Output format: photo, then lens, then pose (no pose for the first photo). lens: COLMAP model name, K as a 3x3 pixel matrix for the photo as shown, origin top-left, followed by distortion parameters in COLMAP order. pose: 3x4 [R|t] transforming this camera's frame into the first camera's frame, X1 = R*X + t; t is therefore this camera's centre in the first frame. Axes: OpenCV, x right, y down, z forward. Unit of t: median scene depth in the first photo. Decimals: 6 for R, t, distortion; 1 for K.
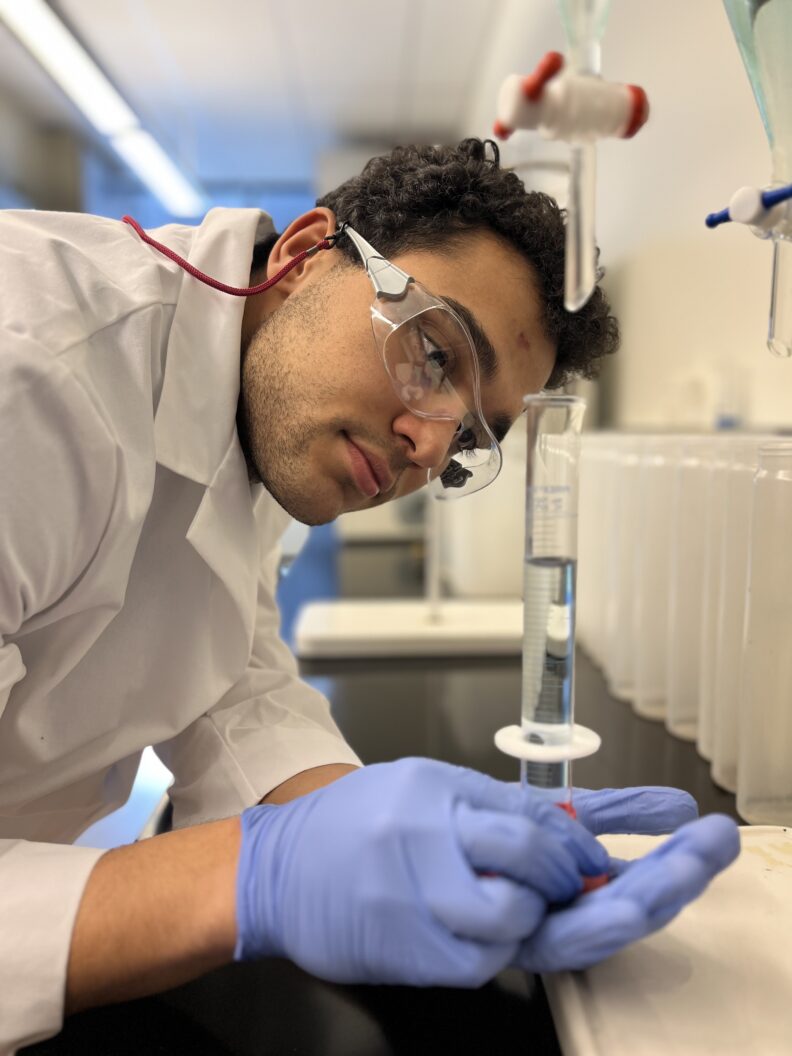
lens RADIAL K [[789.5, 0, 395.2], [0, 789.5, 526.2], [0, 0, 1]] dist [0.016153, 0.006045]
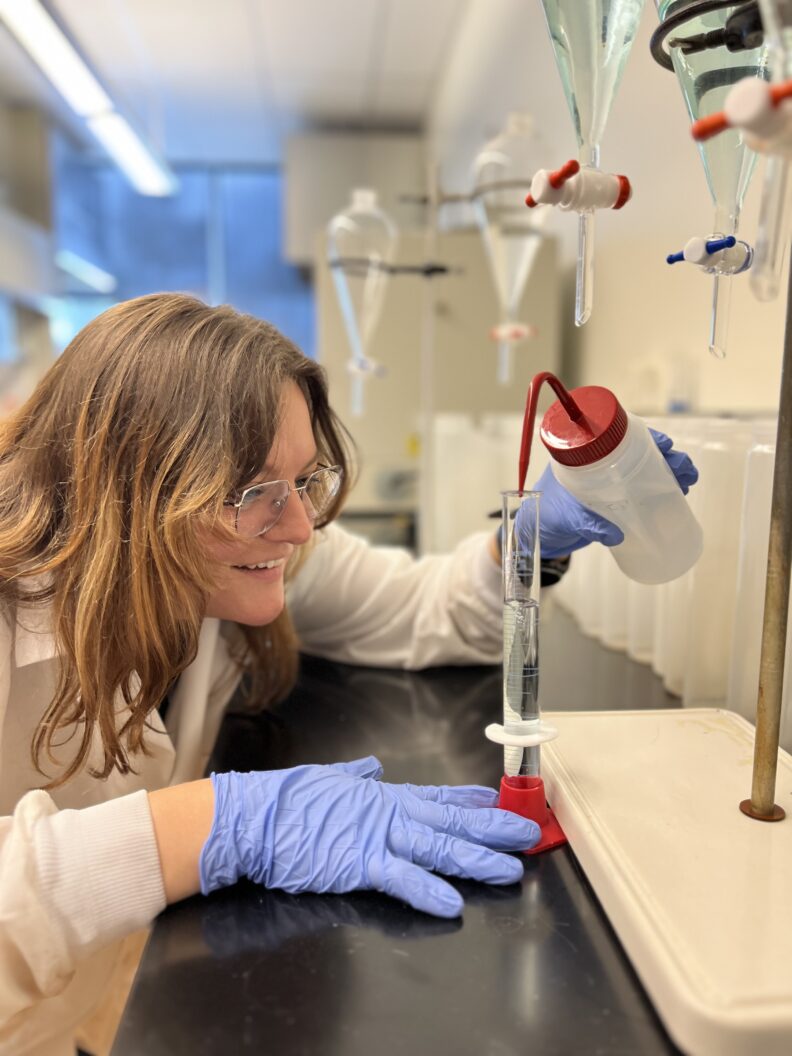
lens RADIAL K [[789.5, 0, 396.3], [0, 789.5, 528.9], [0, 0, 1]] dist [0.016153, 0.006045]
pose [[0.998328, 0.000293, 0.057802, -0.155131], [-0.001744, 0.999685, 0.025047, 0.049562], [-0.057776, -0.025106, 0.998014, -0.353112]]
